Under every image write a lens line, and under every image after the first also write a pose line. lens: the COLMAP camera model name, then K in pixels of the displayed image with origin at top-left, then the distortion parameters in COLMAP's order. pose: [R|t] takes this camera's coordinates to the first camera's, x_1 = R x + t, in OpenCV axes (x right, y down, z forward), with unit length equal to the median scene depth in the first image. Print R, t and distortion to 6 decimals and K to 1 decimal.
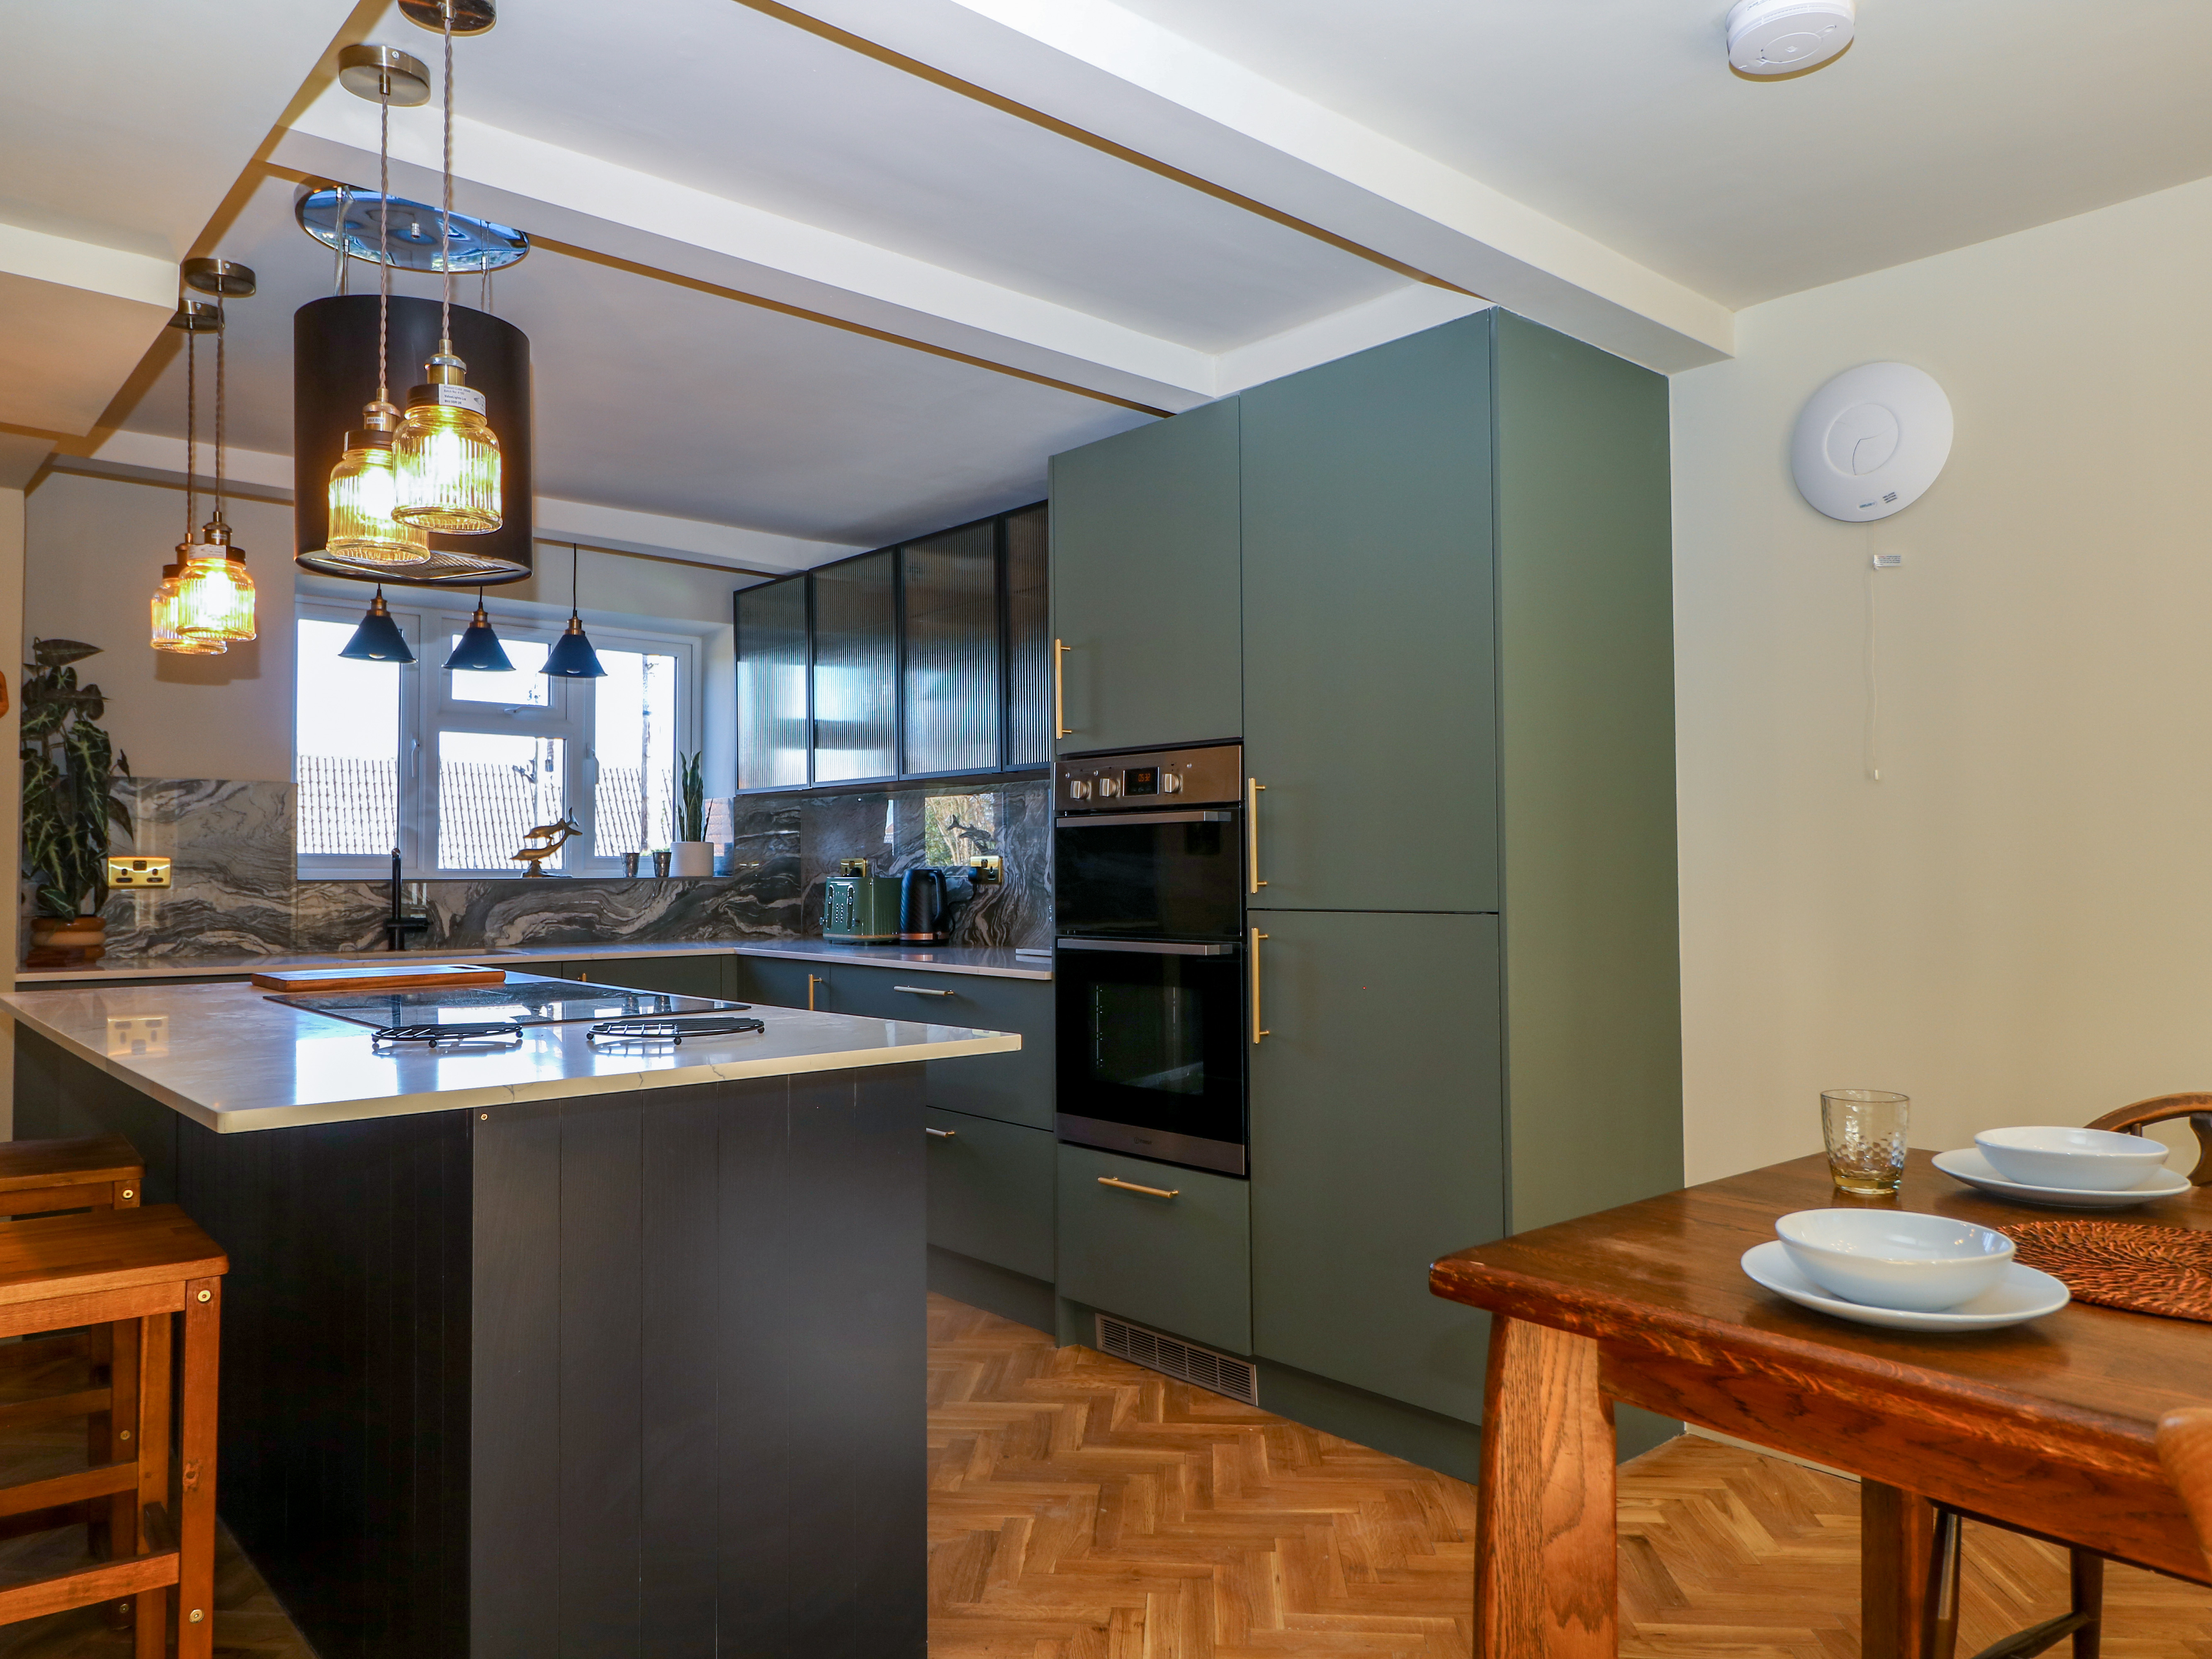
lens RADIAL K [[1534.4, 0, 1103.4], [0, 1534.4, 854.1], [0, 0, 1]] dist [-0.000190, 0.006206]
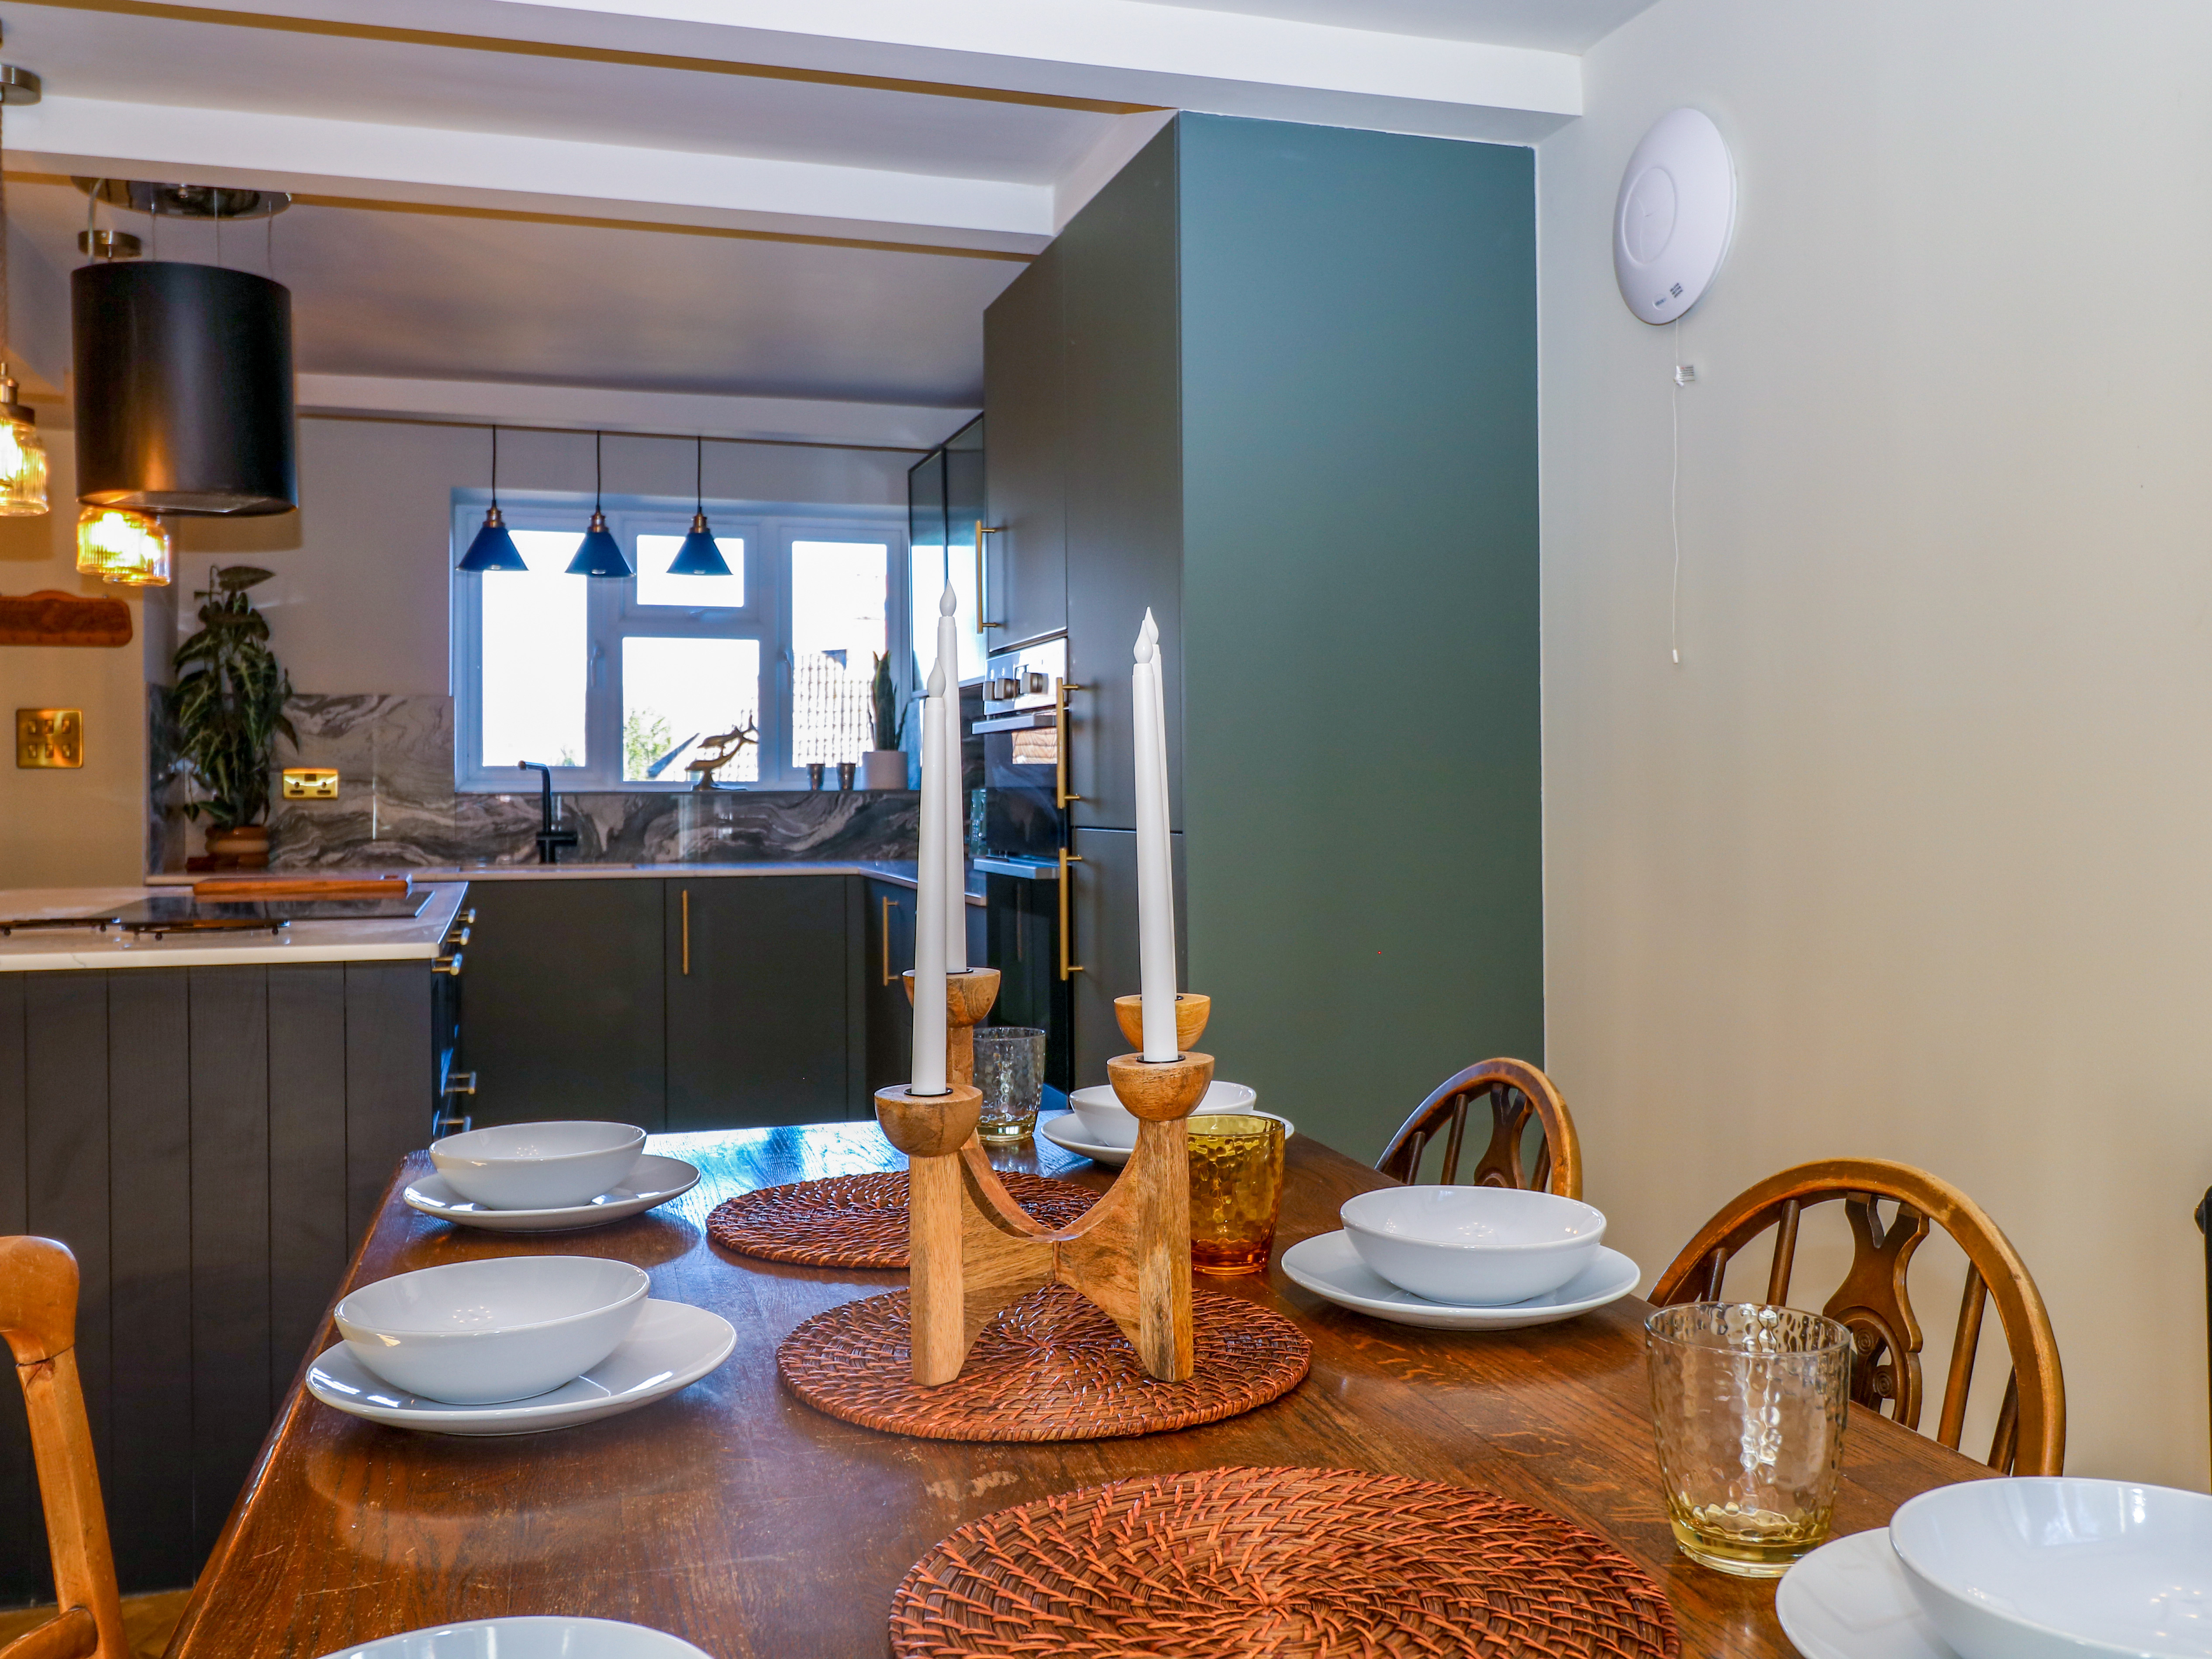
lens RADIAL K [[2024.2, 0, 1106.0], [0, 2024.2, 829.5], [0, 0, 1]] dist [0.004651, -0.000521]
pose [[0.906151, 0.008715, -0.422865, 0.431189], [0.005682, 0.999447, 0.032773, 0.000443], [0.422917, -0.032100, 0.905600, -0.024446]]
